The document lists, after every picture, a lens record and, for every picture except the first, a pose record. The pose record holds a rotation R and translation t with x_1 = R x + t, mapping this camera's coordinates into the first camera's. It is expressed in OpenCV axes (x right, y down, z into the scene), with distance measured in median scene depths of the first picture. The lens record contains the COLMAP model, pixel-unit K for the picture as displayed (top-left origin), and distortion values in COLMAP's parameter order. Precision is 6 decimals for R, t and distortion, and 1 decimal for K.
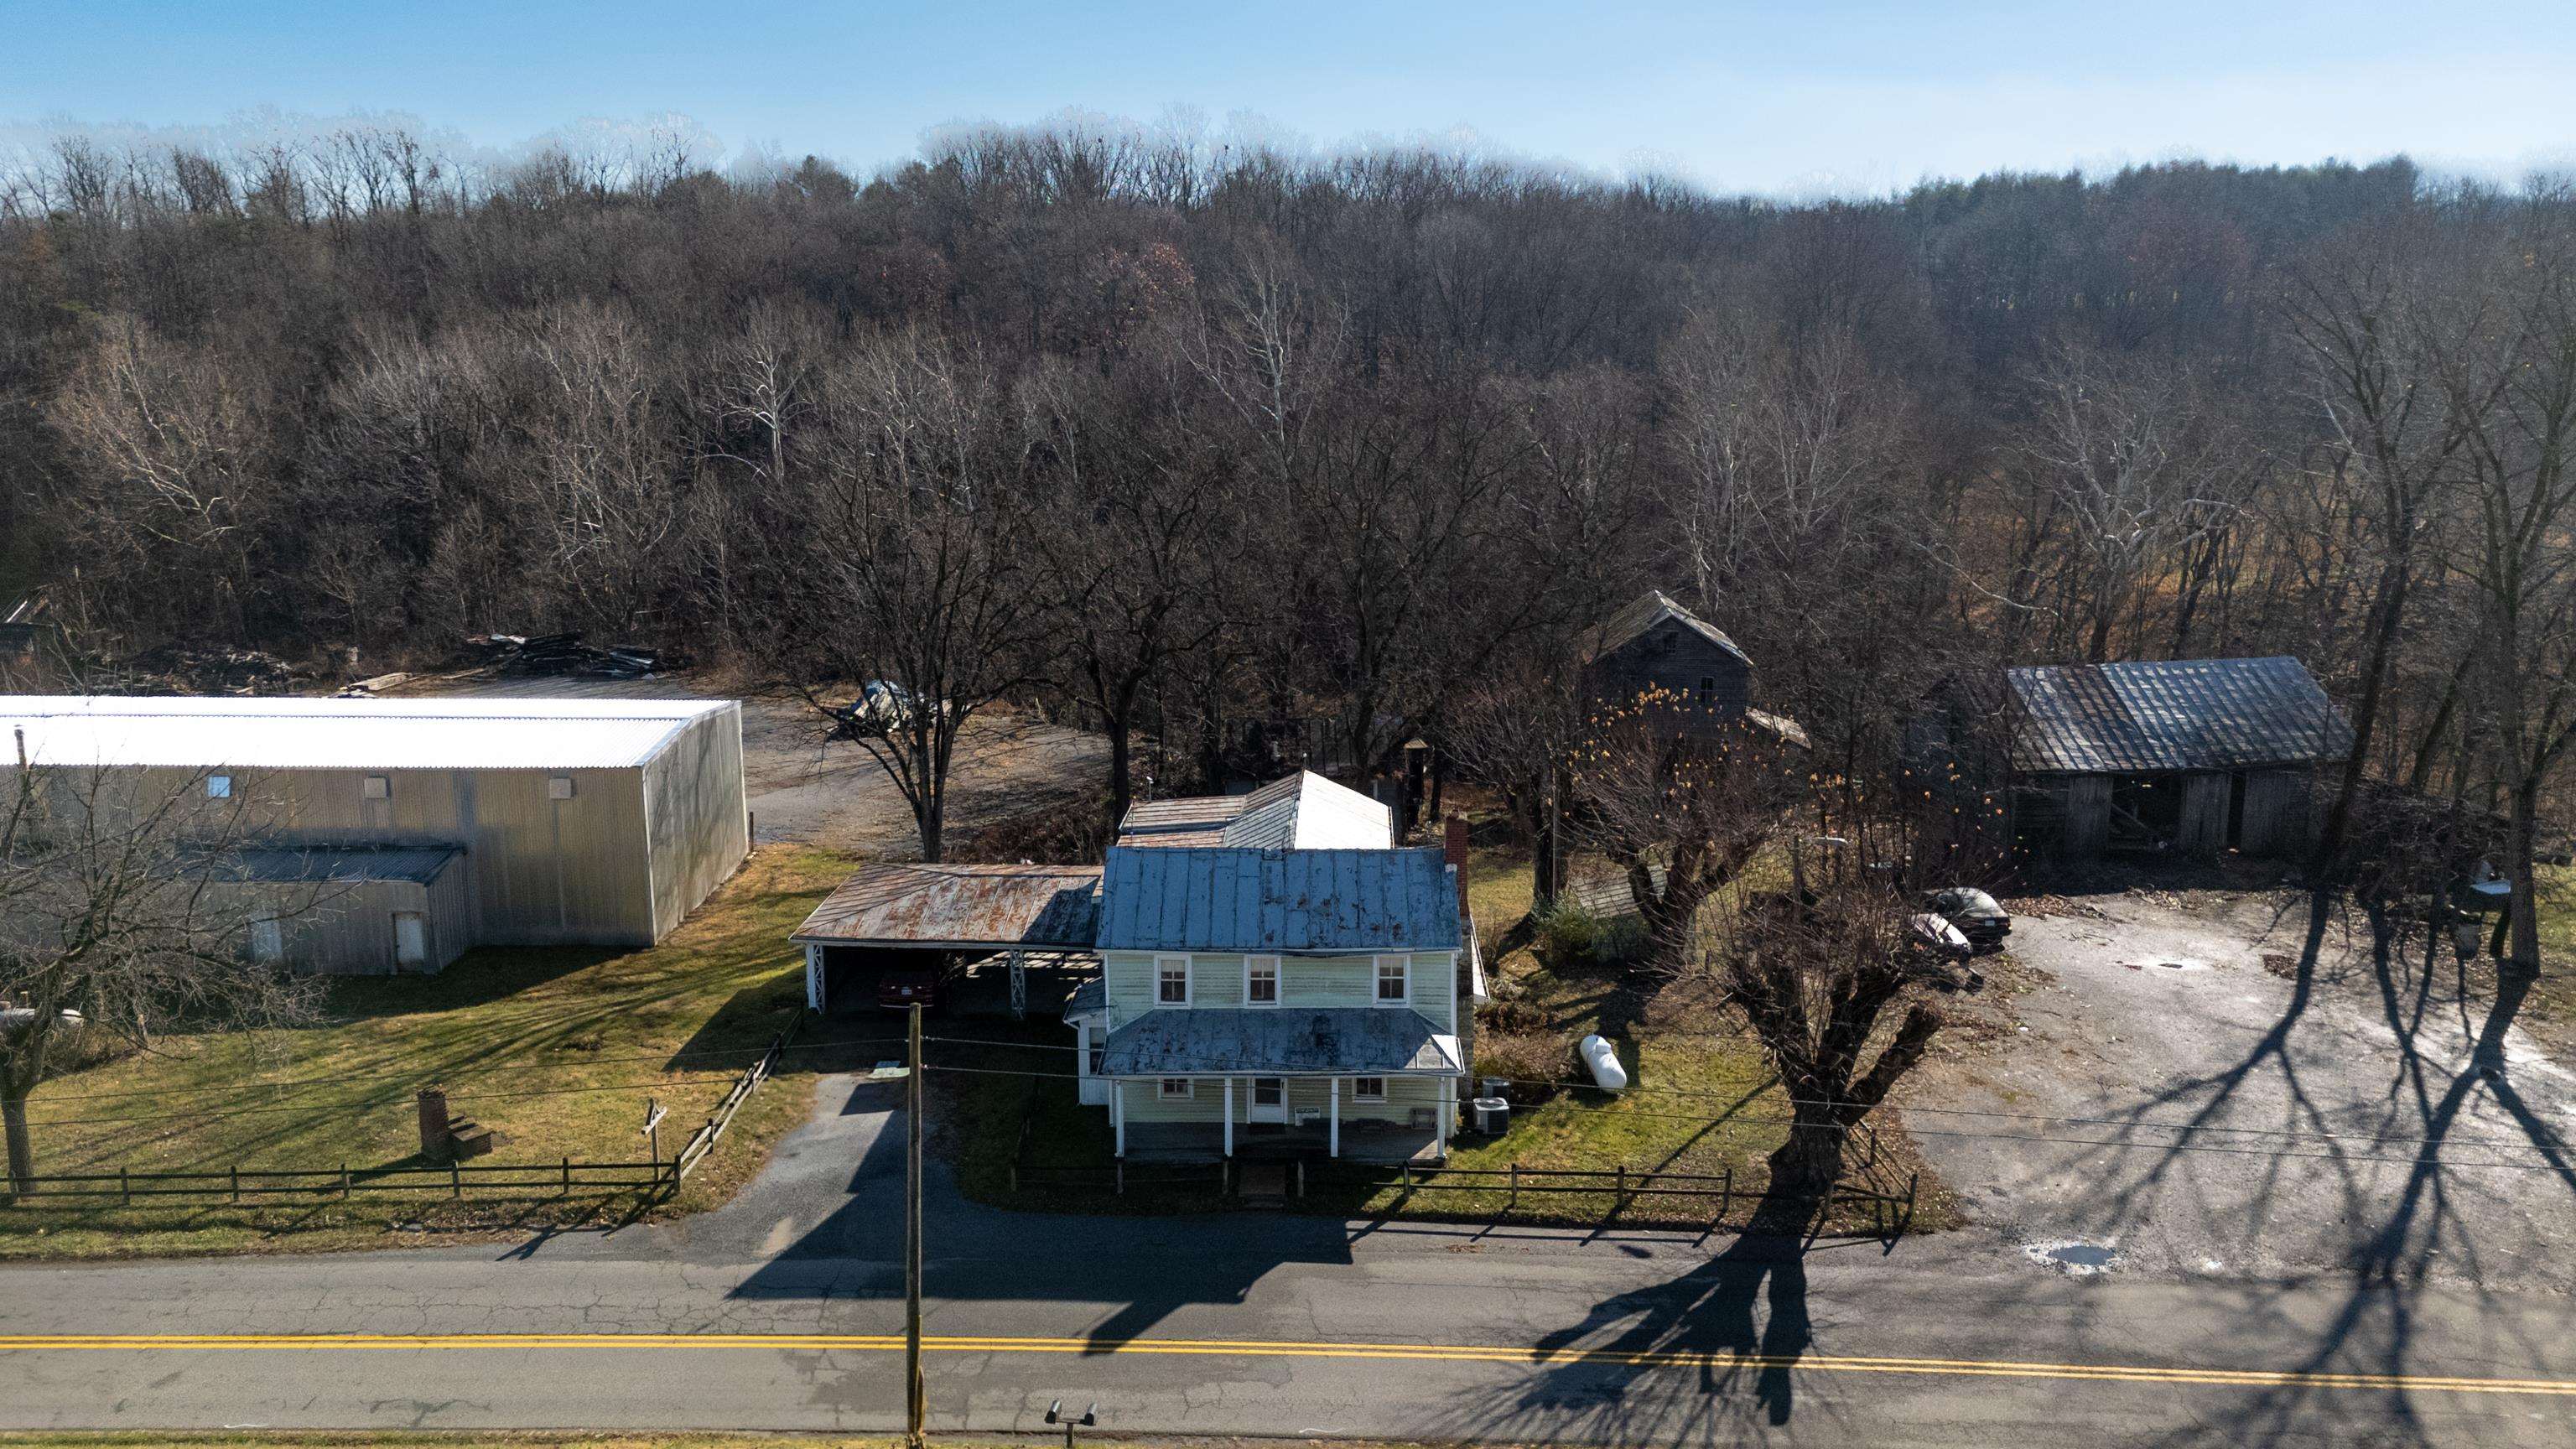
lens RADIAL K [[1887.8, 0, 1290.4], [0, 1887.8, 737.8], [0, 0, 1]] dist [0.088923, -0.095413]
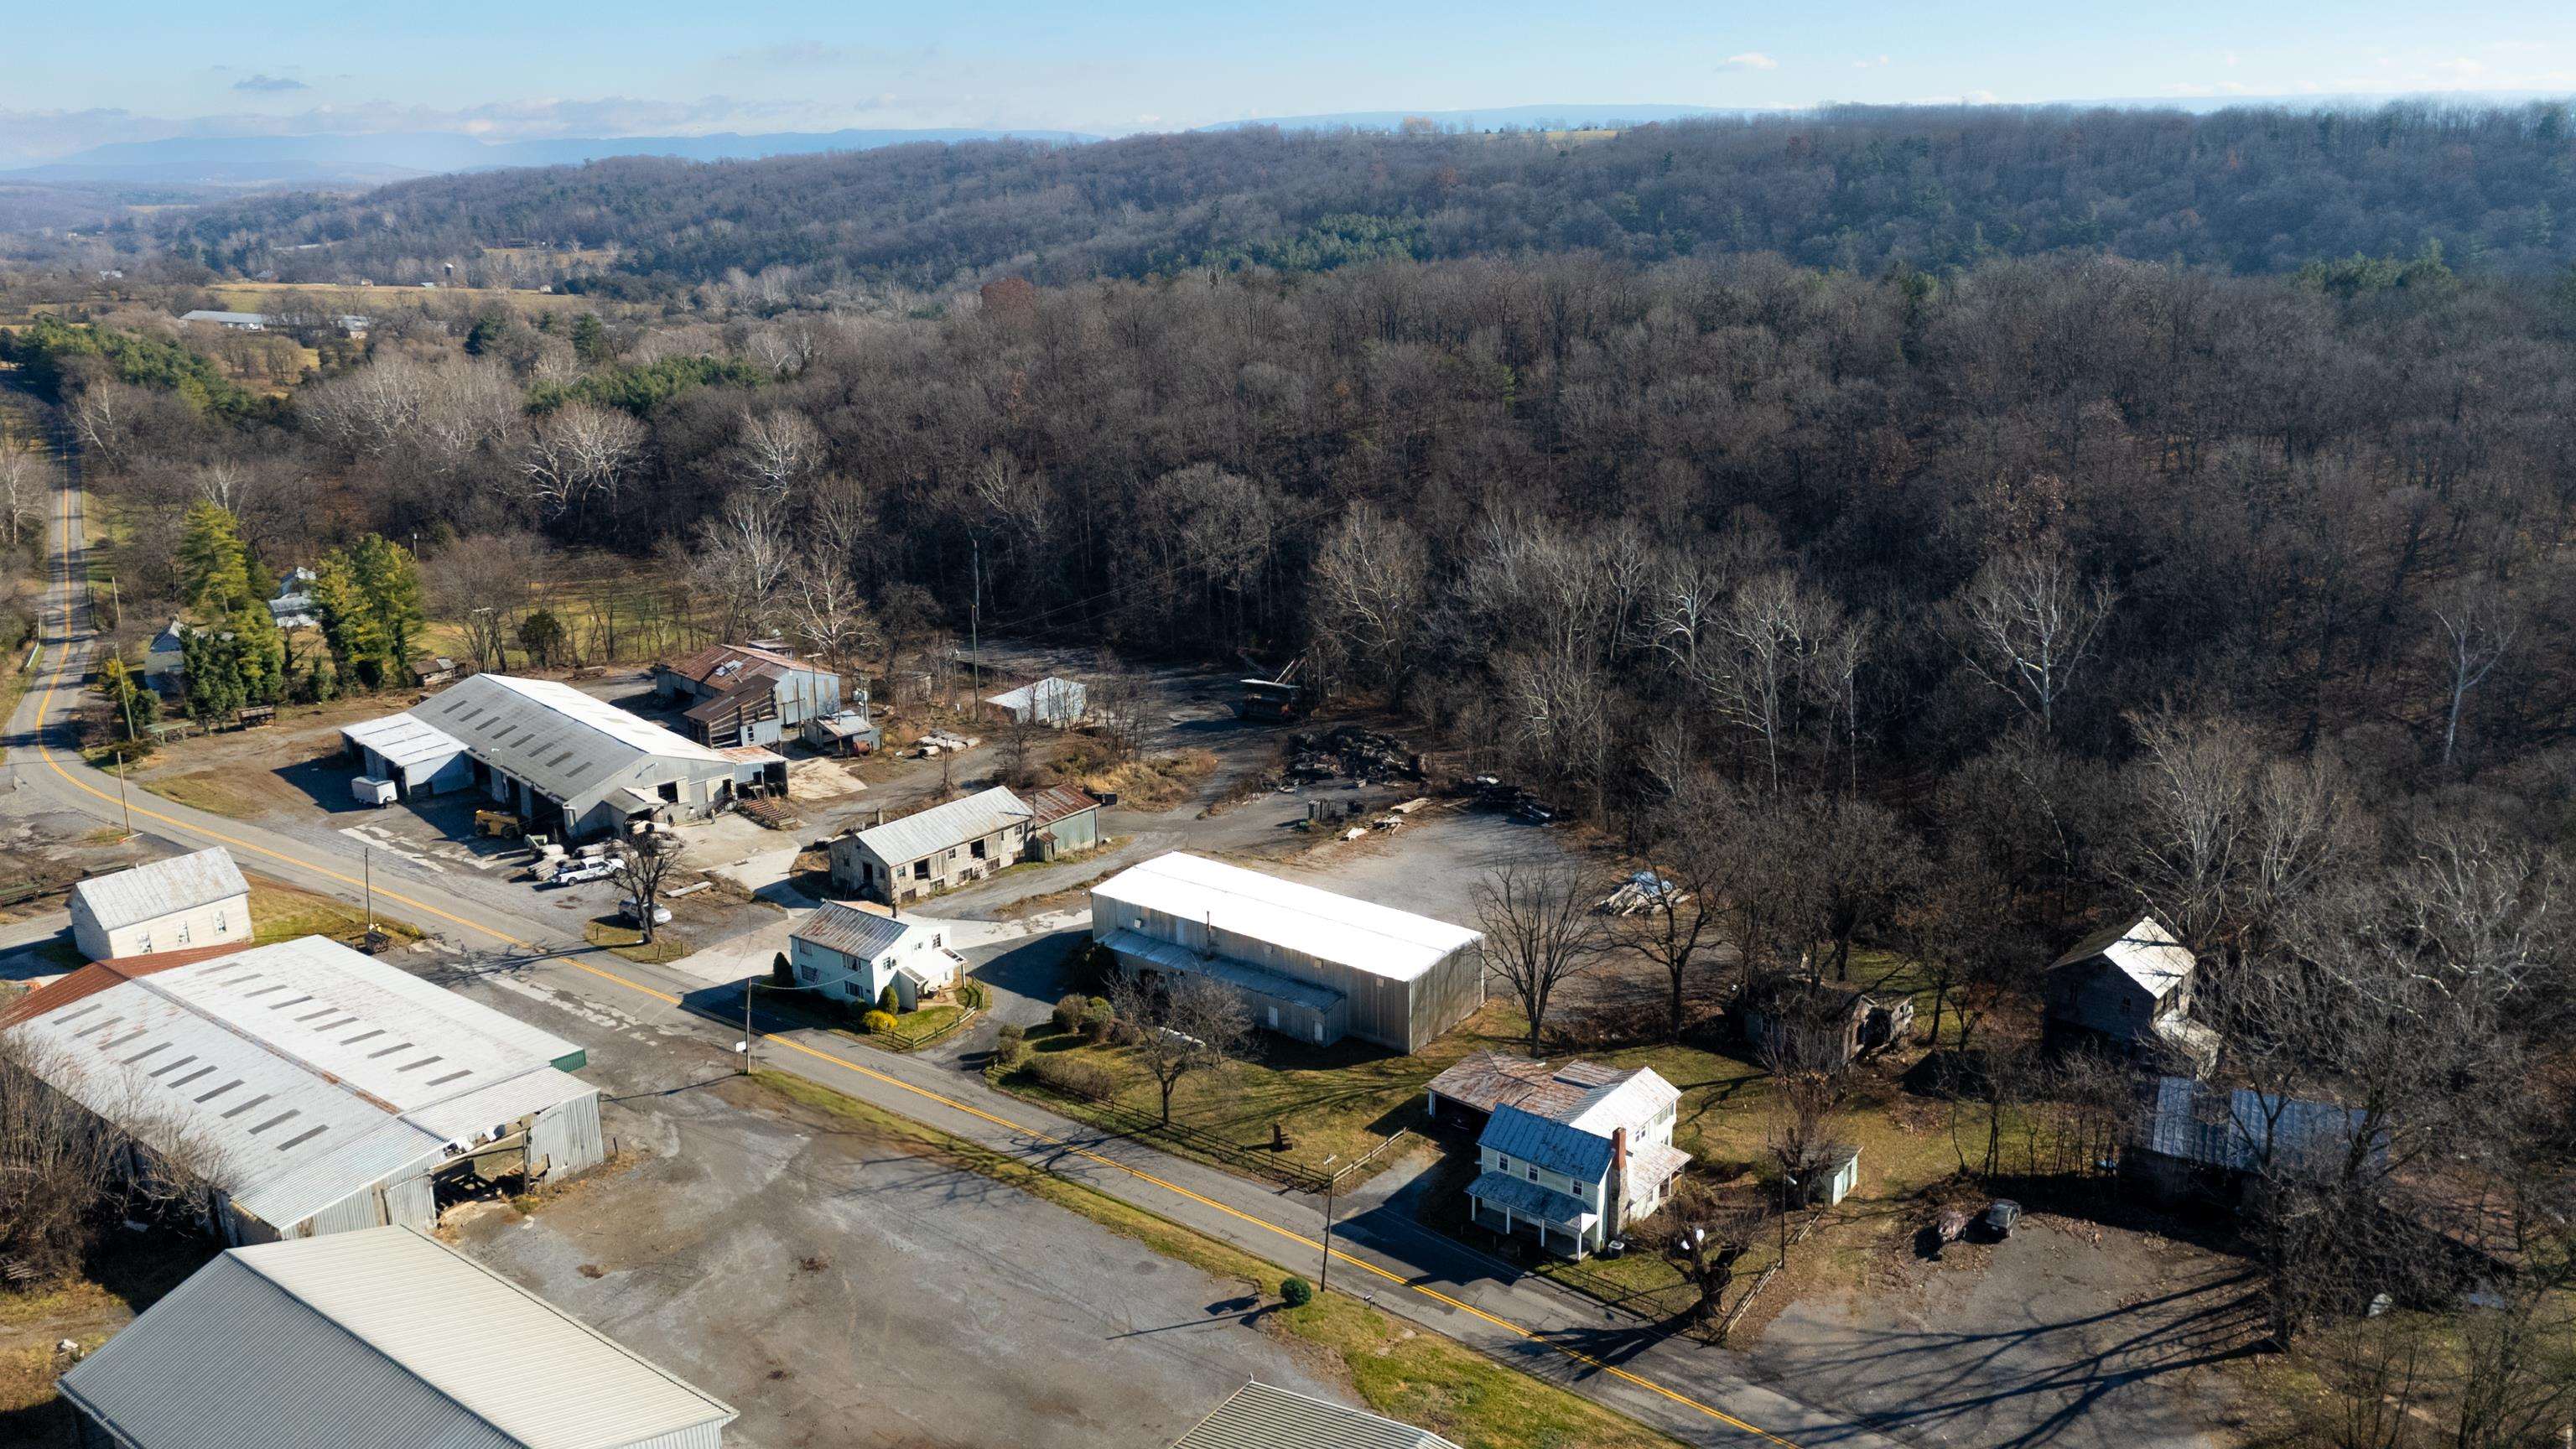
lens RADIAL K [[1887.8, 0, 1290.4], [0, 1887.8, 737.8], [0, 0, 1]] dist [0.088923, -0.095413]
pose [[0.804402, 0.161869, -0.571608, 1.097333], [-0.109596, 0.986084, 0.125011, -0.741510], [0.583889, -0.037913, 0.810948, -1.279717]]
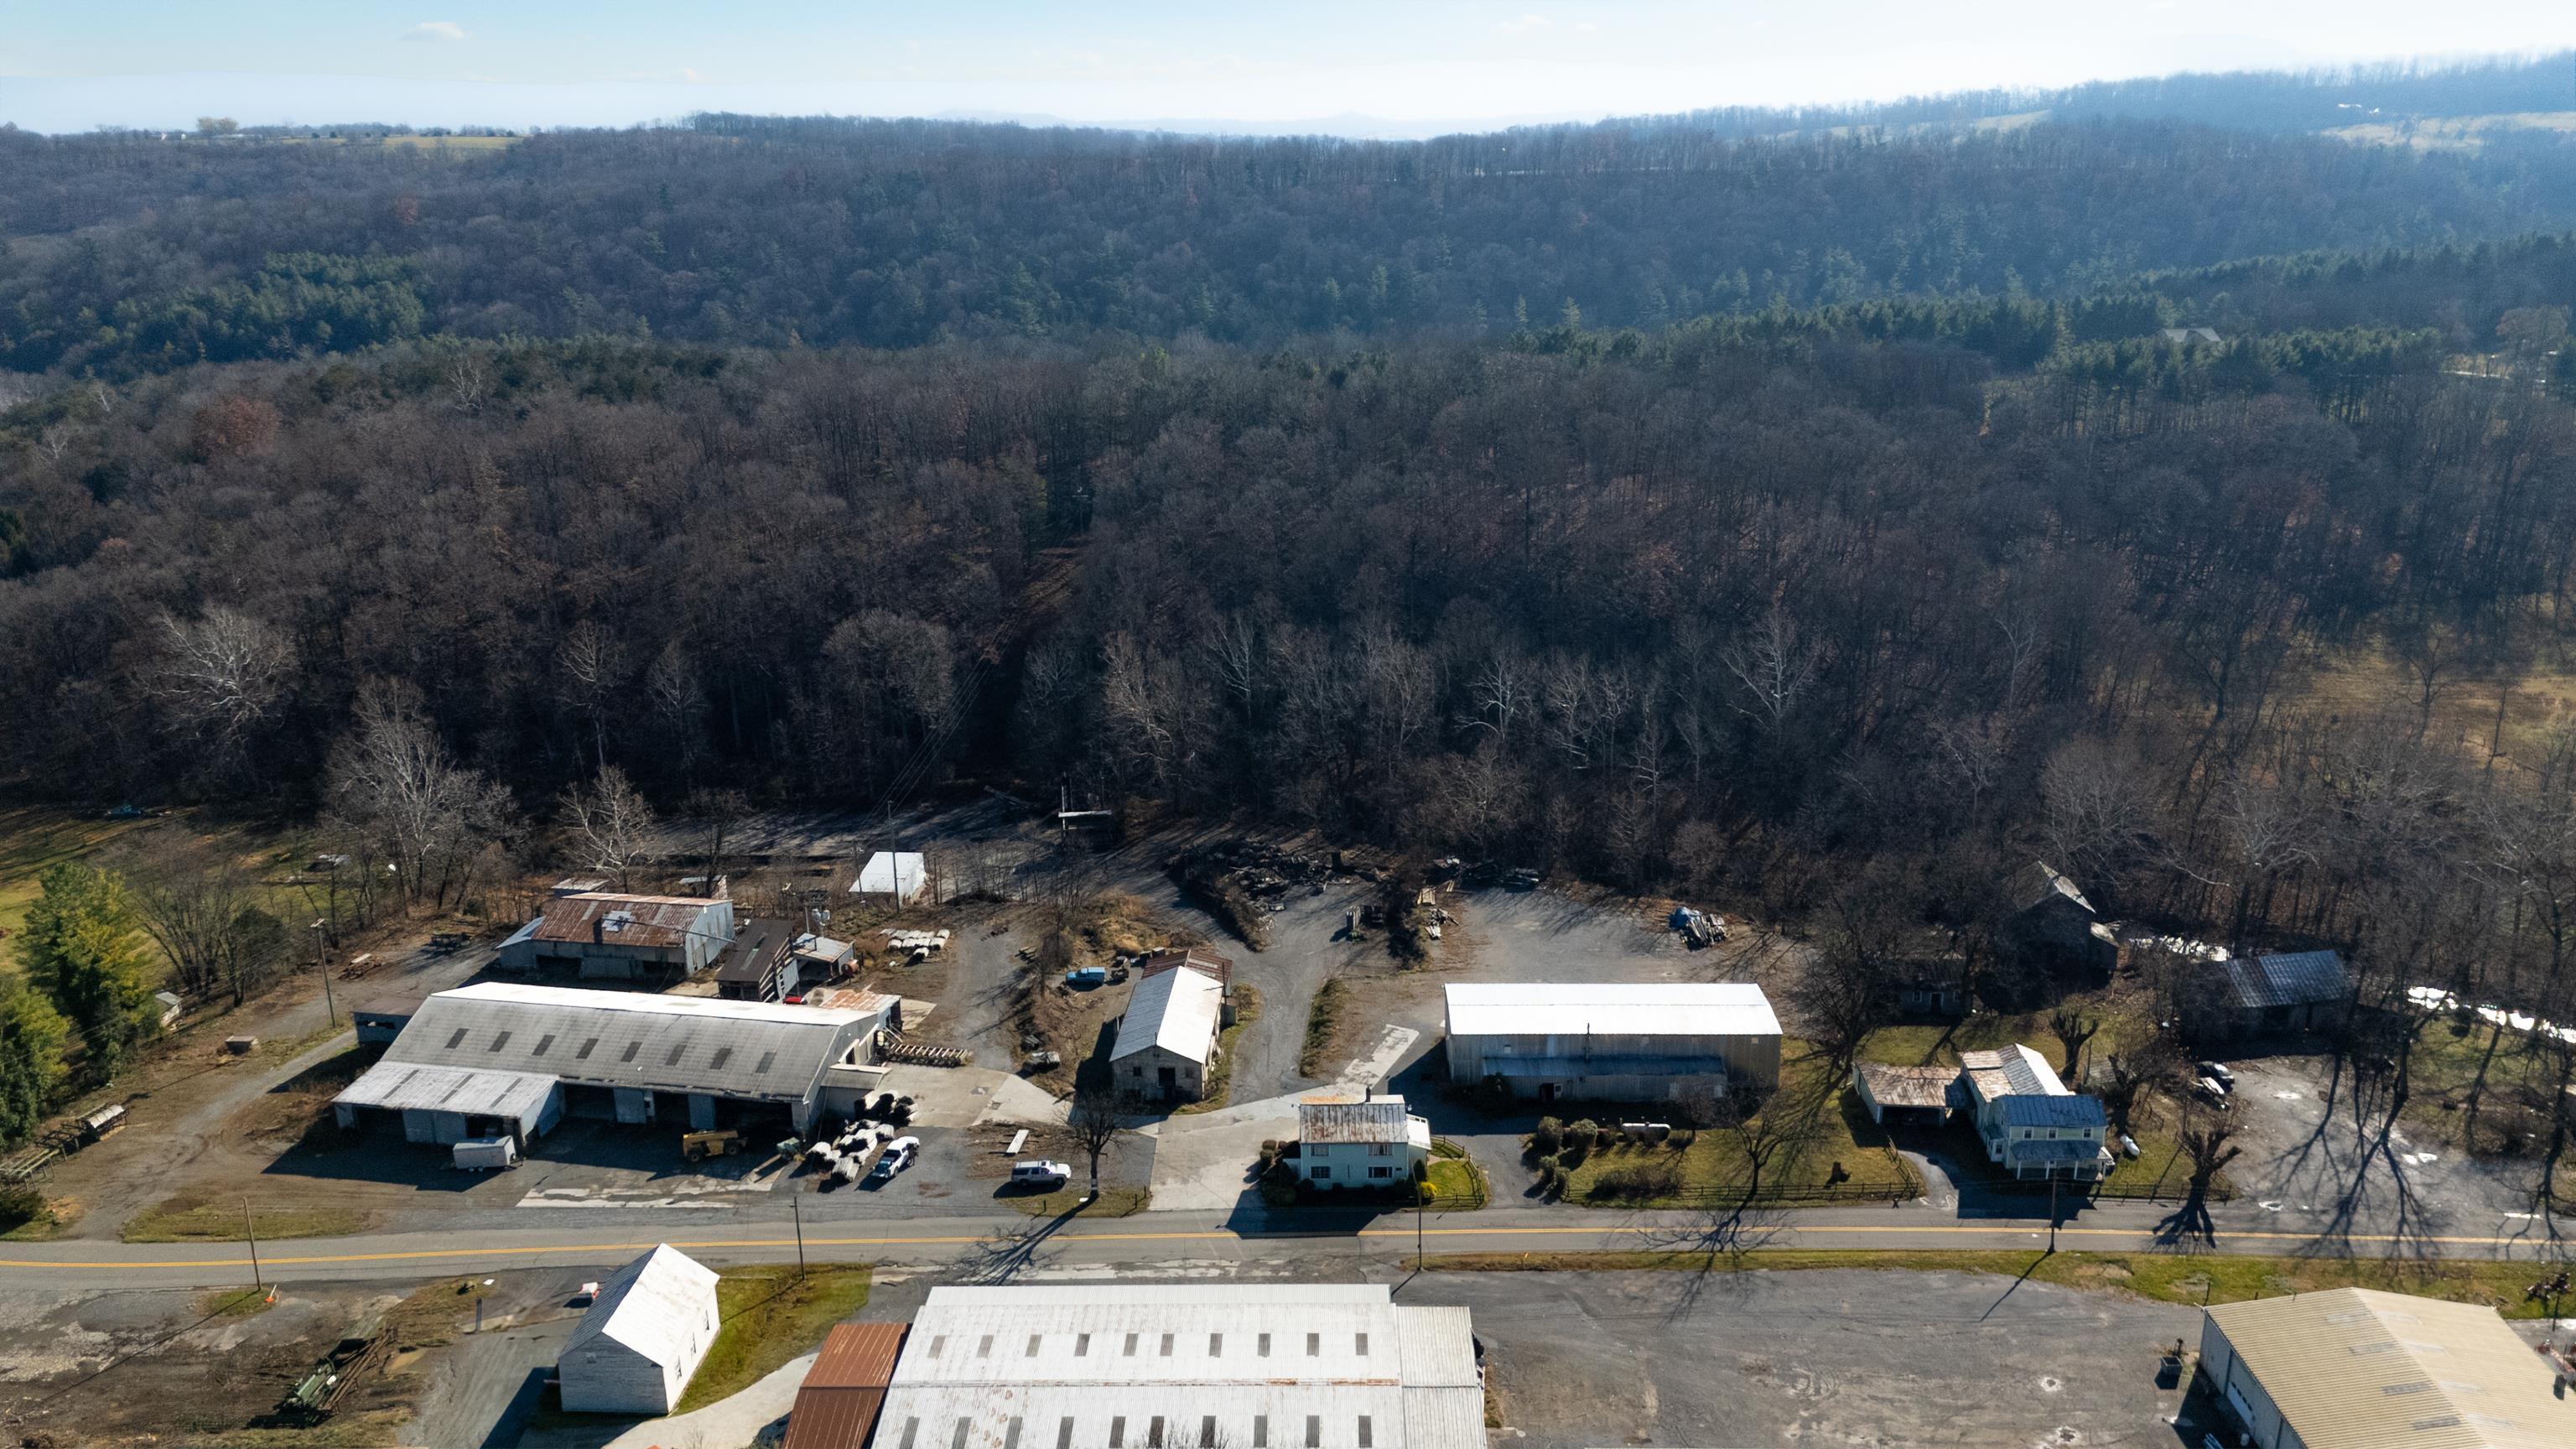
lens RADIAL K [[1887.8, 0, 1290.4], [0, 1887.8, 737.8], [0, 0, 1]] dist [0.088923, -0.095413]
pose [[0.999751, -0.012940, -0.018187, -1.440660], [0.014825, 0.994074, 0.107689, -1.078581], [0.016685, -0.107932, 0.994018, -2.716731]]
